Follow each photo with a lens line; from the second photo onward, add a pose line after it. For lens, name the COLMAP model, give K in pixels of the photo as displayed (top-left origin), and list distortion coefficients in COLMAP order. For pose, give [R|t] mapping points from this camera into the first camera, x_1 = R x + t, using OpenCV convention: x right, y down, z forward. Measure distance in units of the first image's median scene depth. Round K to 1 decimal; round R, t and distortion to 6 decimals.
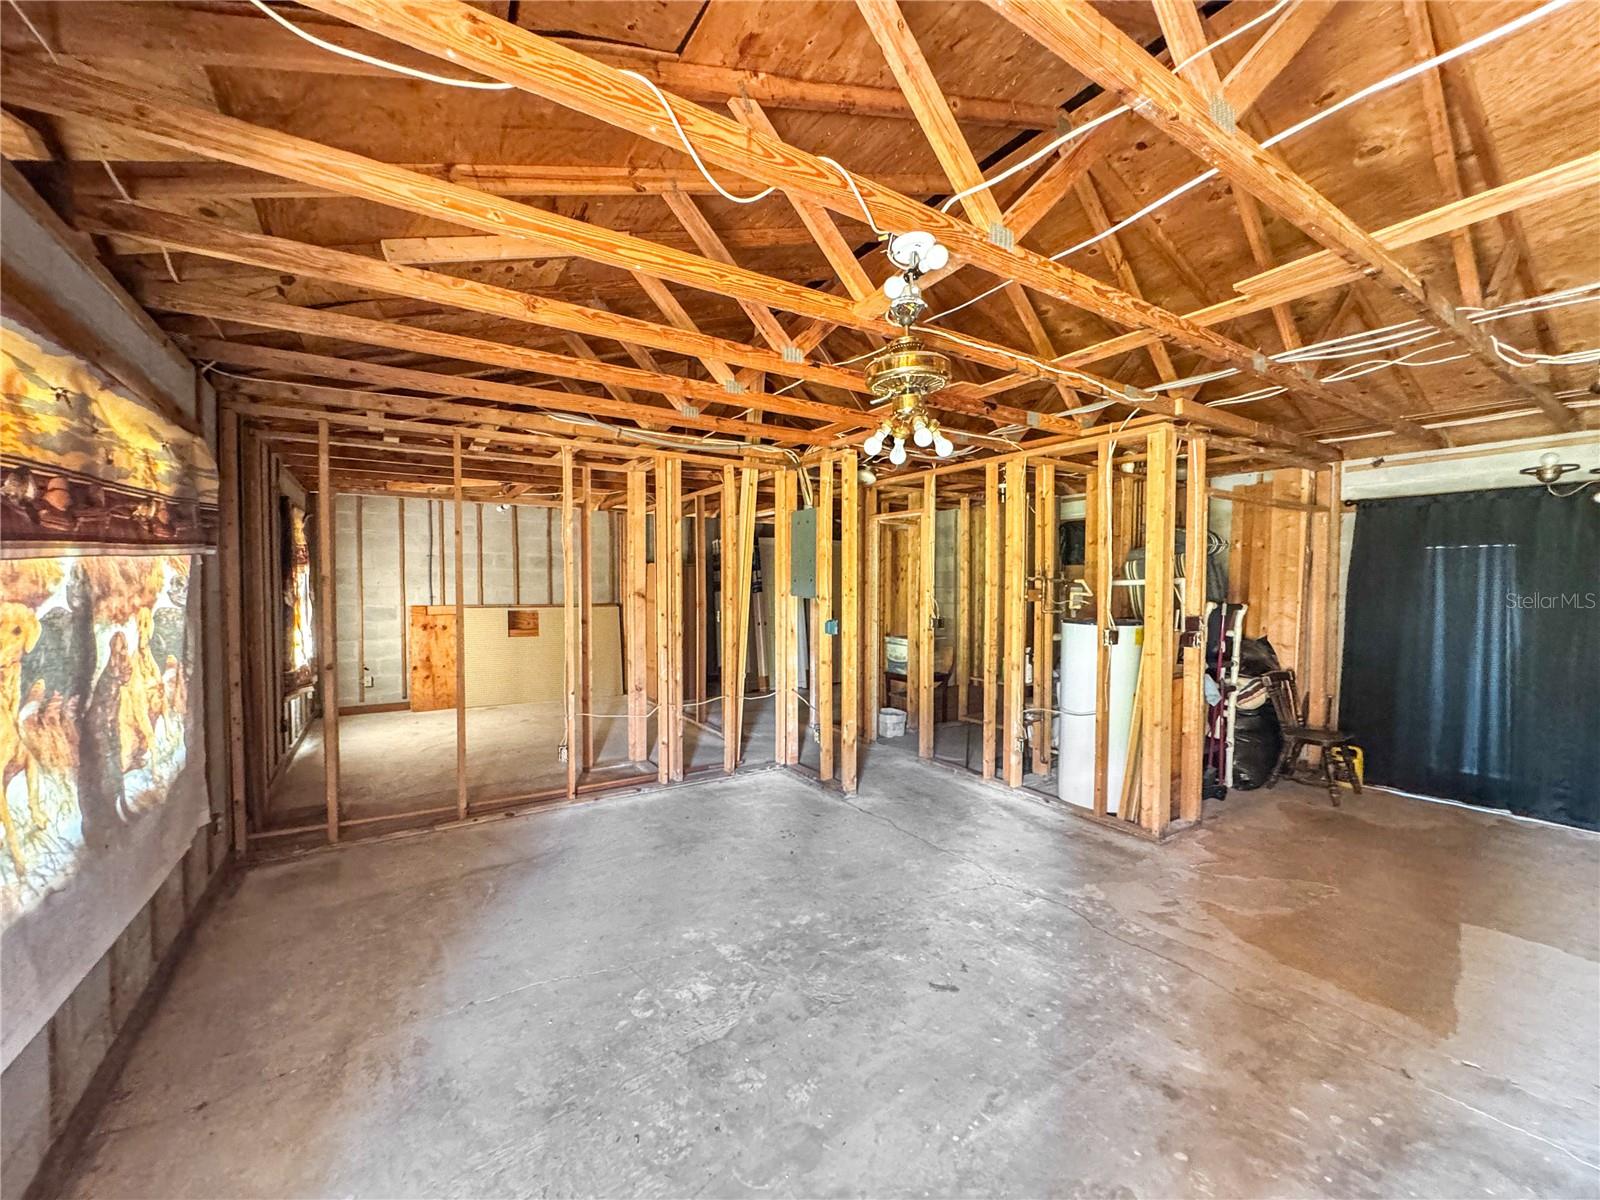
lens RADIAL K [[640.3, 0, 799.8], [0, 640.3, 598.2], [0, 0, 1]] dist [-0.000849, -0.000498]
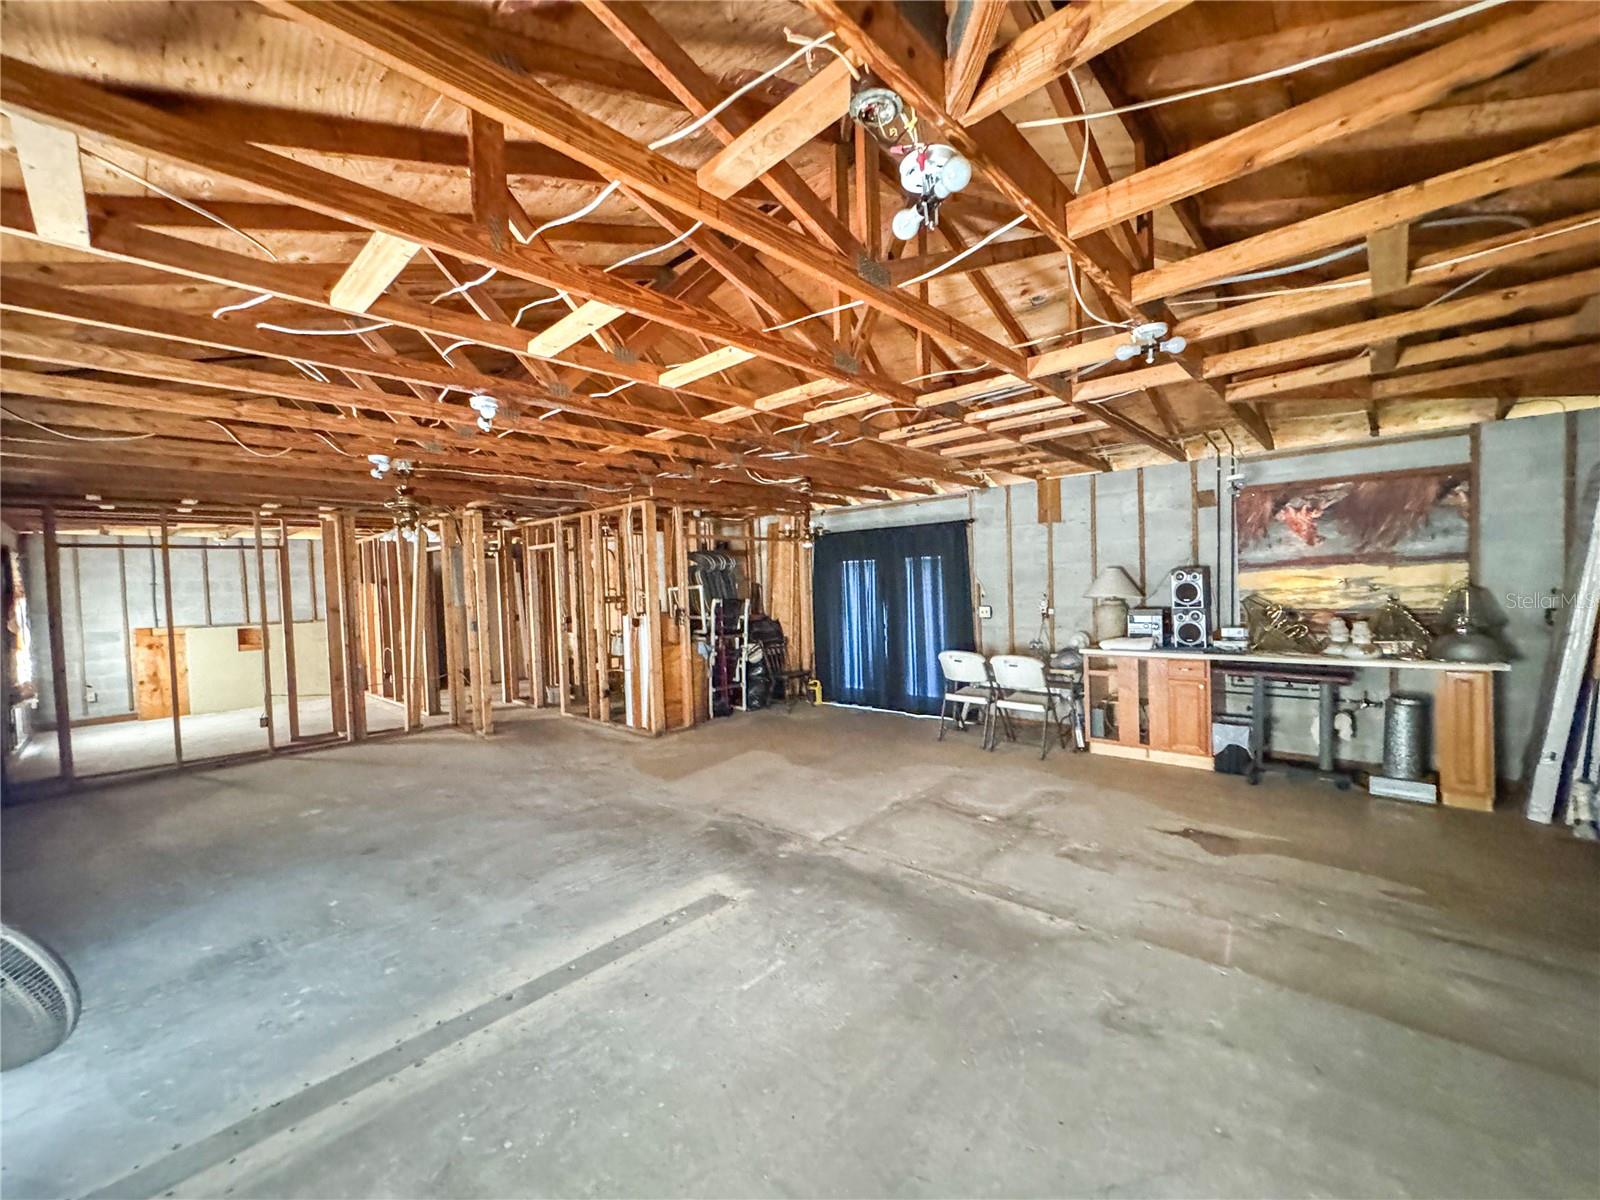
lens RADIAL K [[640.3, 0, 800.1], [0, 640.3, 600.4], [0, 0, 1]] dist [-0.000849, -0.000498]
pose [[0.967859, -0.042006, 0.247962, 0.293117], [0.042474, 0.999092, 0.003465, 0.008561], [-0.247883, 0.007178, 0.968763, -0.449634]]
